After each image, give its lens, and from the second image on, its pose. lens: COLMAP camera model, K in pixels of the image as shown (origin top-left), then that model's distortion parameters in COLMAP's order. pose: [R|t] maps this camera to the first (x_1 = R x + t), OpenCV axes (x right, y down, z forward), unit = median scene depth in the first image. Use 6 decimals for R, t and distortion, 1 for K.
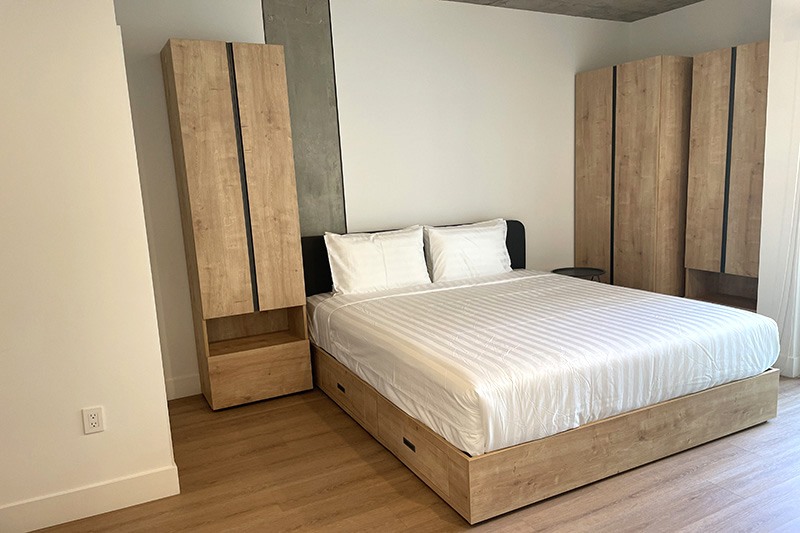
lens RADIAL K [[609.3, 0, 407.3], [0, 609.3, 277.7], [0, 0, 1]] dist [0.088635, -0.114363]
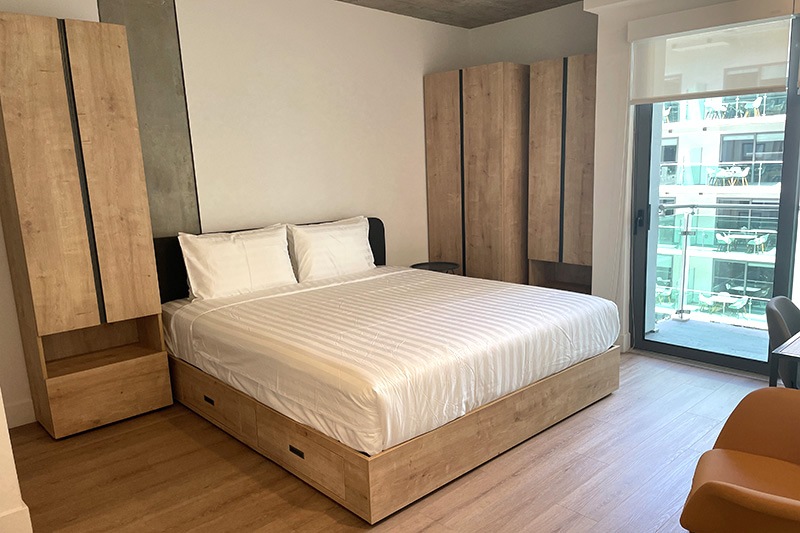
lens RADIAL K [[609.3, 0, 407.3], [0, 609.3, 277.7], [0, 0, 1]] dist [0.088635, -0.114363]
pose [[0.963065, -0.040538, 0.266201, -0.059936], [0.040021, 0.999172, 0.007369, -0.000017], [-0.266279, 0.003557, 0.963889, 0.021340]]
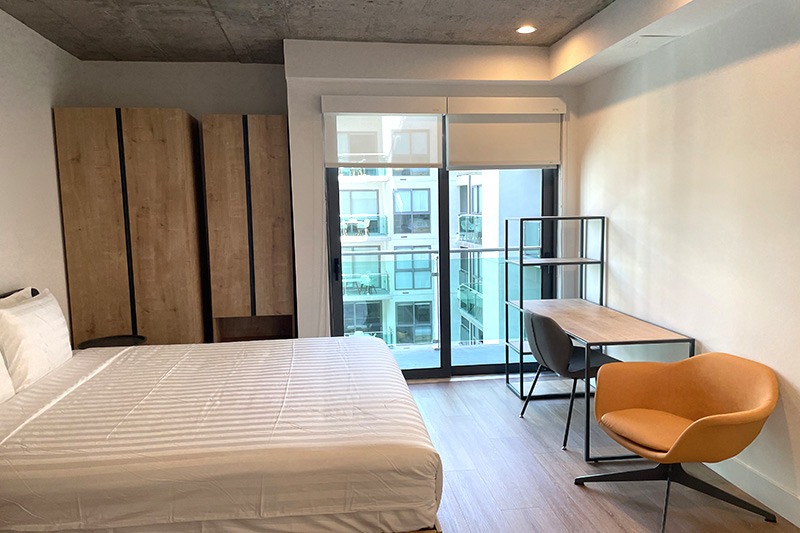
lens RADIAL K [[601.0, 0, 421.3], [0, 601.0, 266.8], [0, 0, 1]] dist [0.067550, -0.104874]
pose [[0.330108, -0.062630, 0.941863, -0.488107], [0.162816, 0.986620, 0.008542, -0.068682], [-0.929796, 0.150530, 0.335888, 0.442252]]
